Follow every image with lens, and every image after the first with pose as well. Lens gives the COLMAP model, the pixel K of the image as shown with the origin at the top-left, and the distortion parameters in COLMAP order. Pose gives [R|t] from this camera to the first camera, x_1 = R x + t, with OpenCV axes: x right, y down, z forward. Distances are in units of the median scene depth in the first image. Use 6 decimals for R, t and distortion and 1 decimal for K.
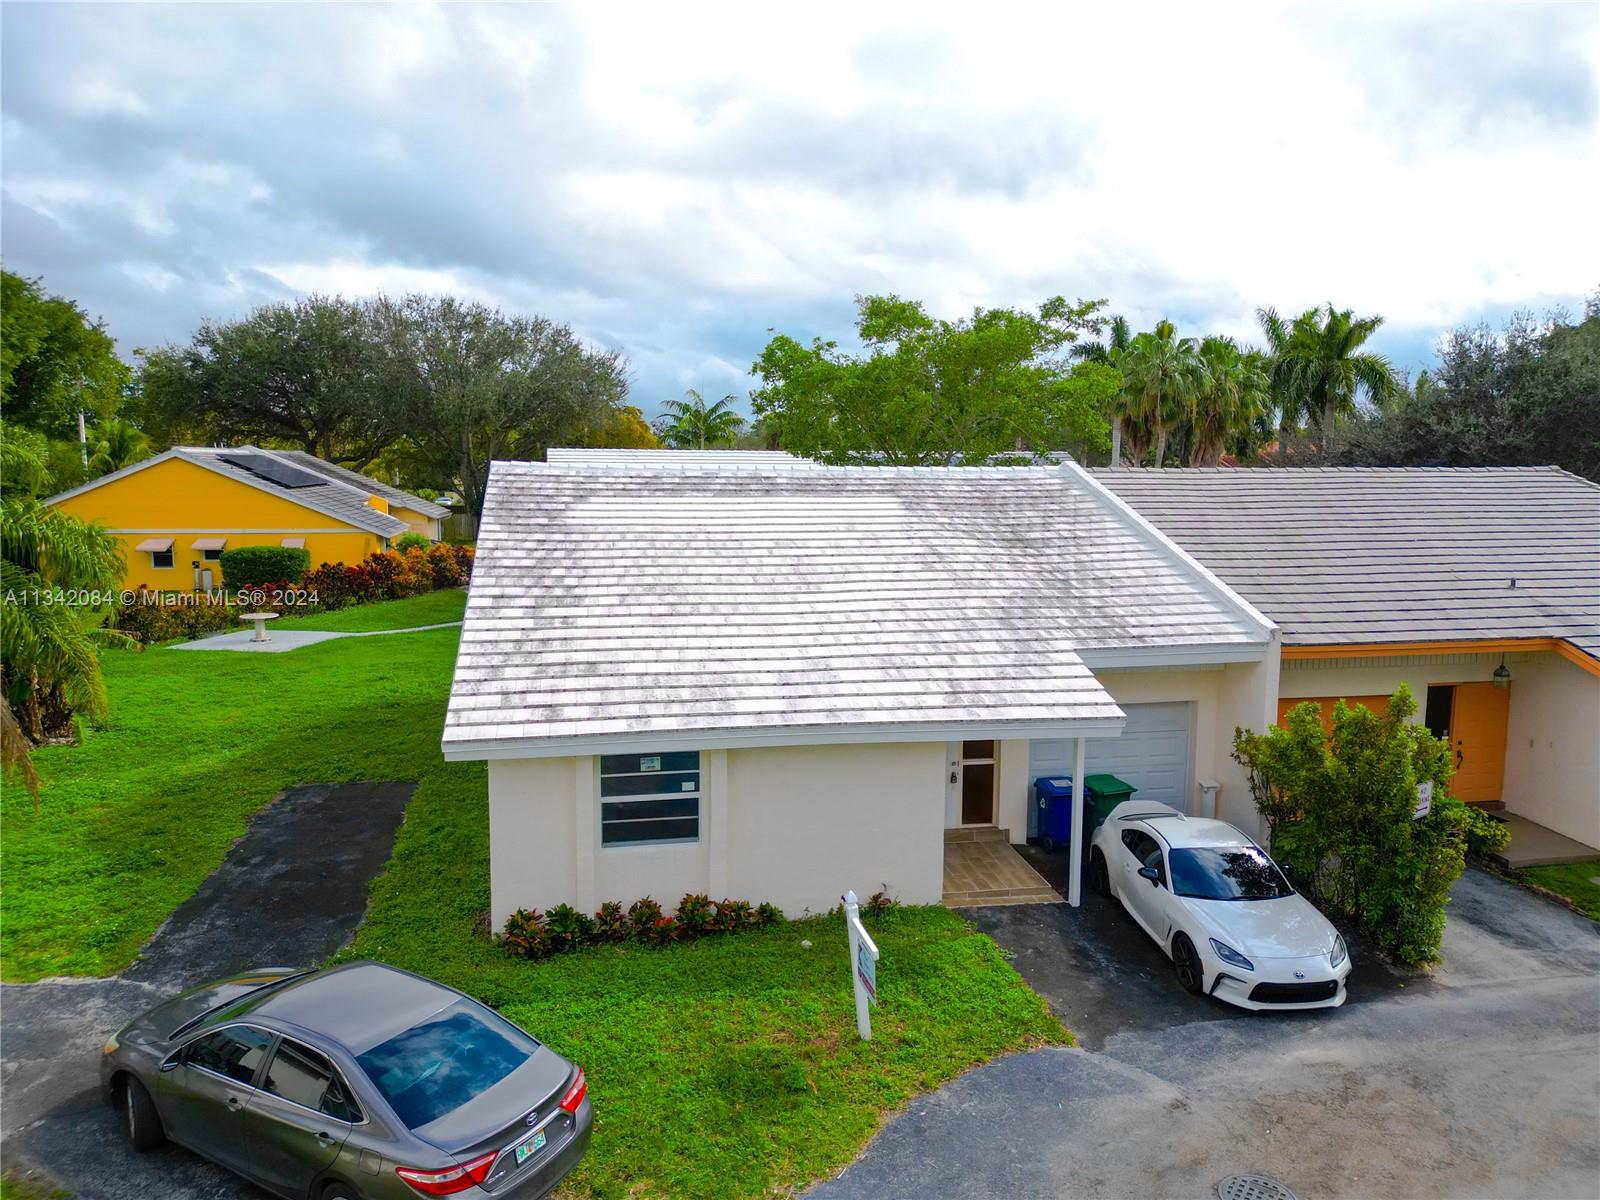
lens RADIAL K [[1120.3, 0, 800.0], [0, 1120.3, 600.0], [0, 0, 1]] dist [0.052842, -0.048325]
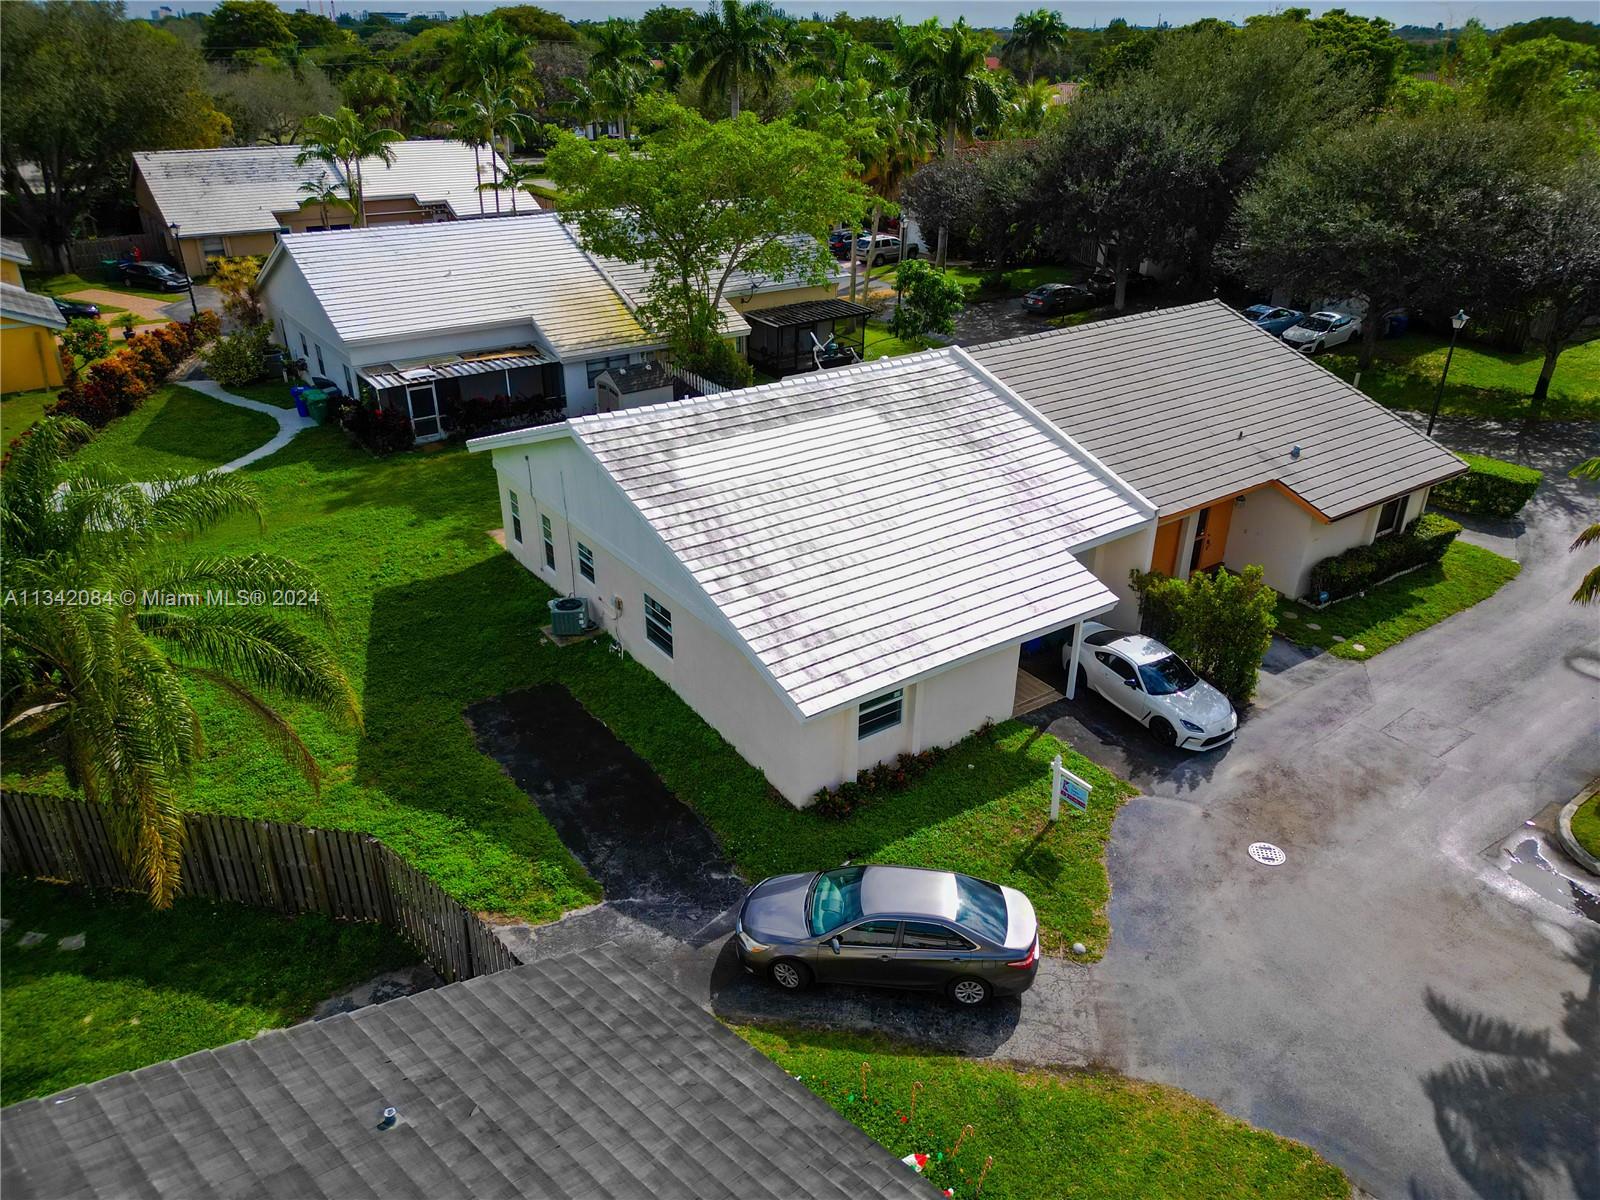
lens RADIAL K [[1125.8, 0, 798.6], [0, 1125.8, 593.4], [0, 0, 1]] dist [0.064059, -0.068508]
pose [[0.908628, -0.184818, 0.374483, -0.798606], [0.049299, 0.937938, 0.343282, -0.522101], [-0.414687, -0.293454, 0.861348, -0.273435]]
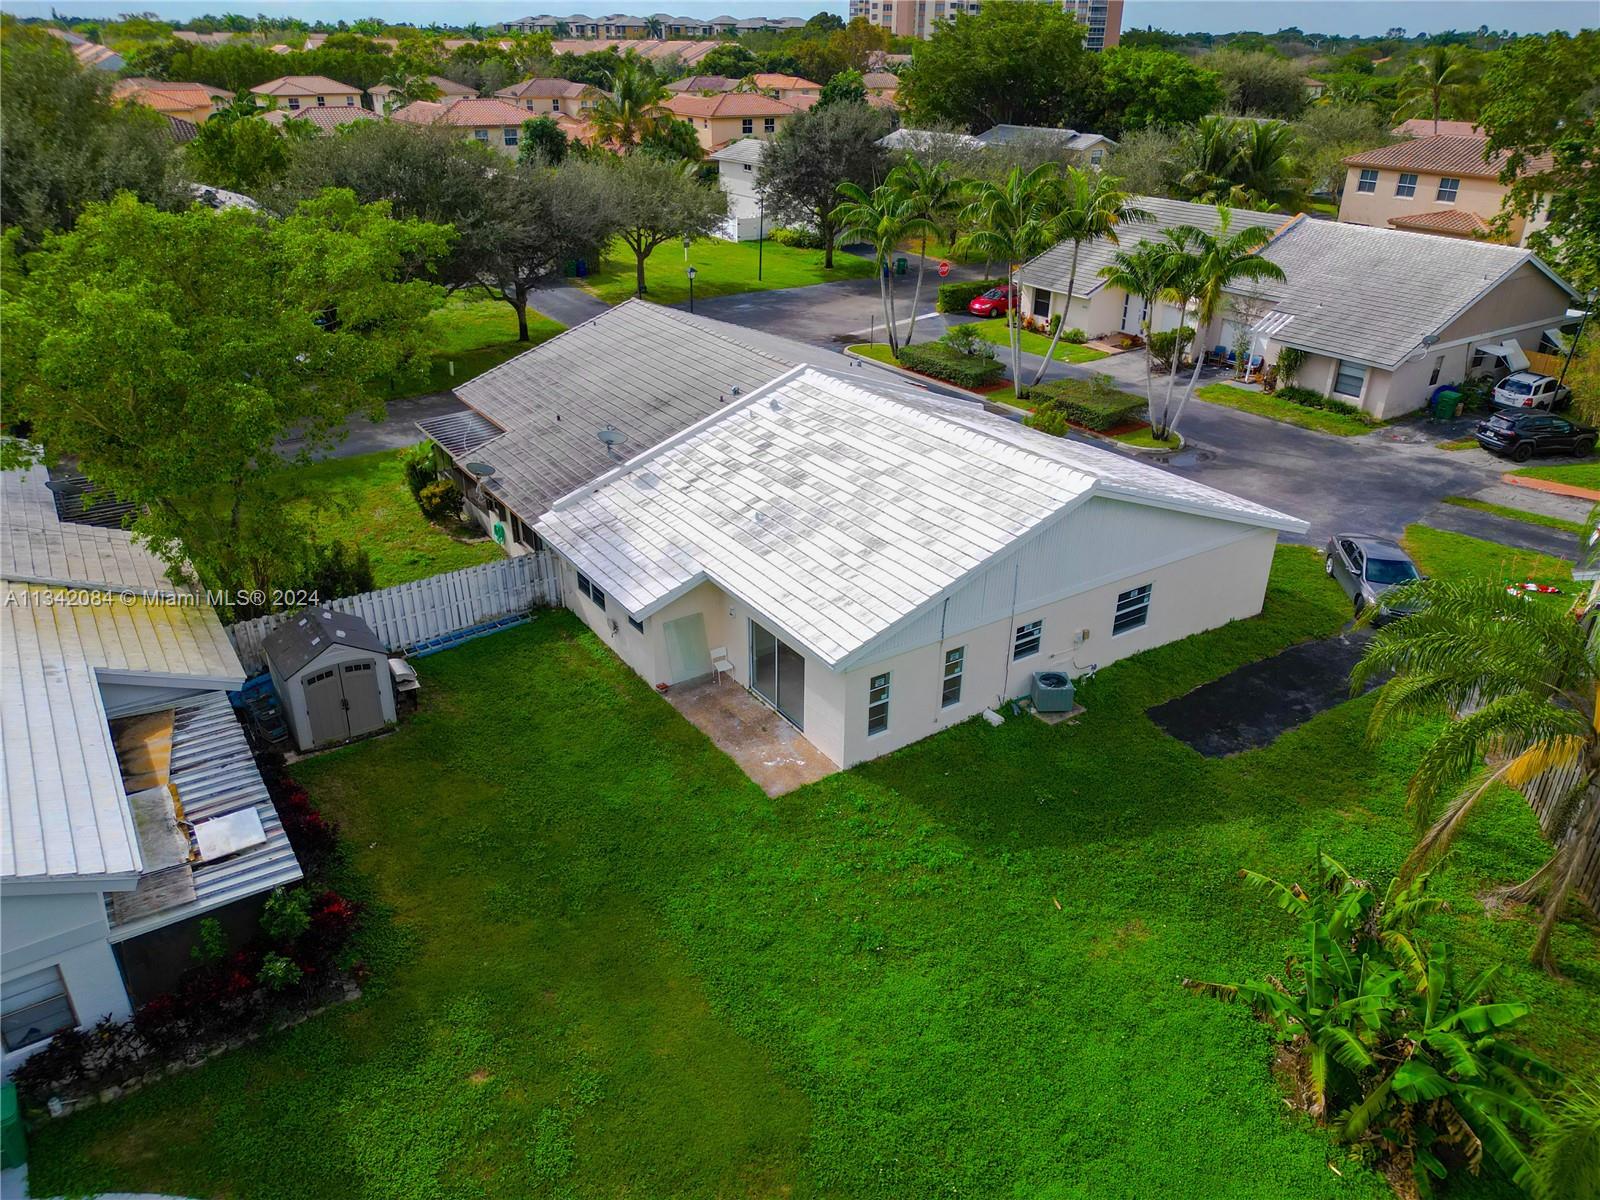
lens RADIAL K [[1125.8, 0, 798.6], [0, 1125.8, 593.4], [0, 0, 1]] dist [0.064059, -0.068508]
pose [[-0.395923, -0.413718, 0.819806, -1.759305], [0.100621, 0.867838, 0.486552, -0.943526], [-0.912754, 0.275127, -0.301968, 2.509403]]
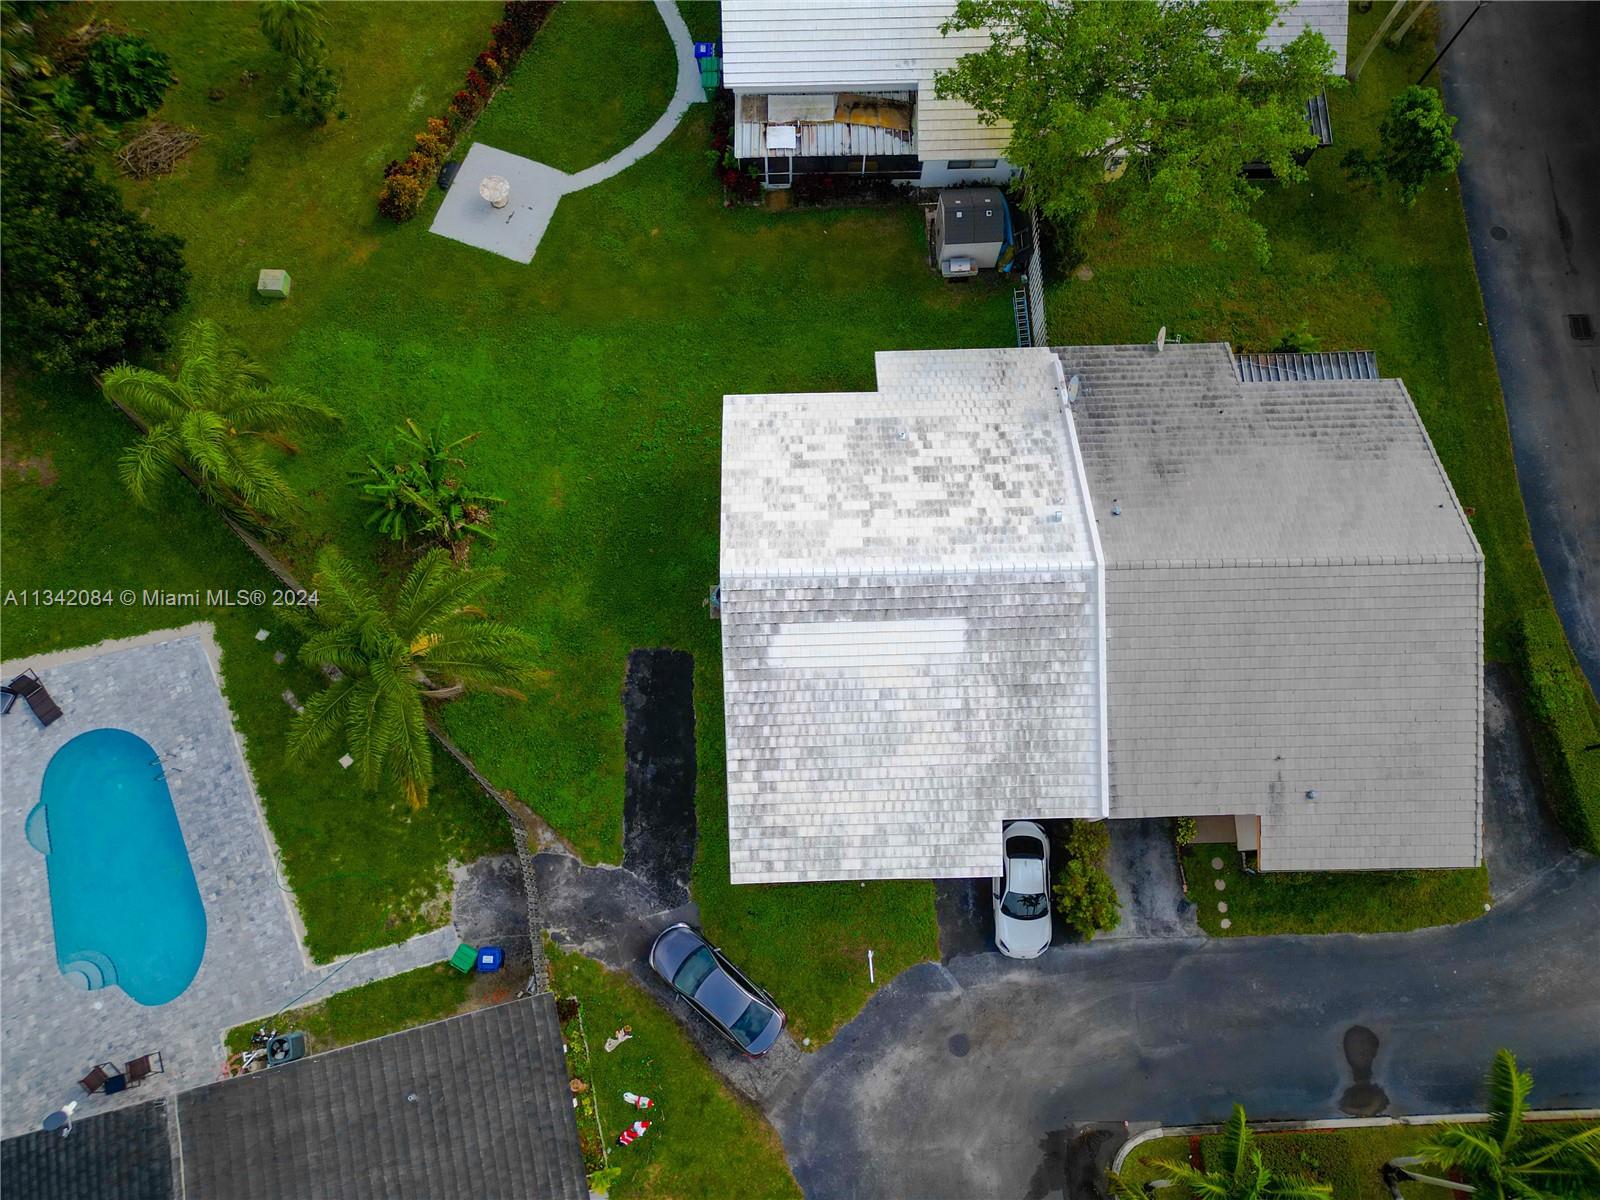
lens RADIAL K [[1125.8, 0, 798.6], [0, 1125.8, 593.4], [0, 0, 1]] dist [0.064059, -0.068508]
pose [[0.987318, 0.152689, -0.043468, -0.131443], [-0.019956, 0.390998, 0.920175, -2.391455], [0.157497, -0.907638, 0.389087, 0.541617]]
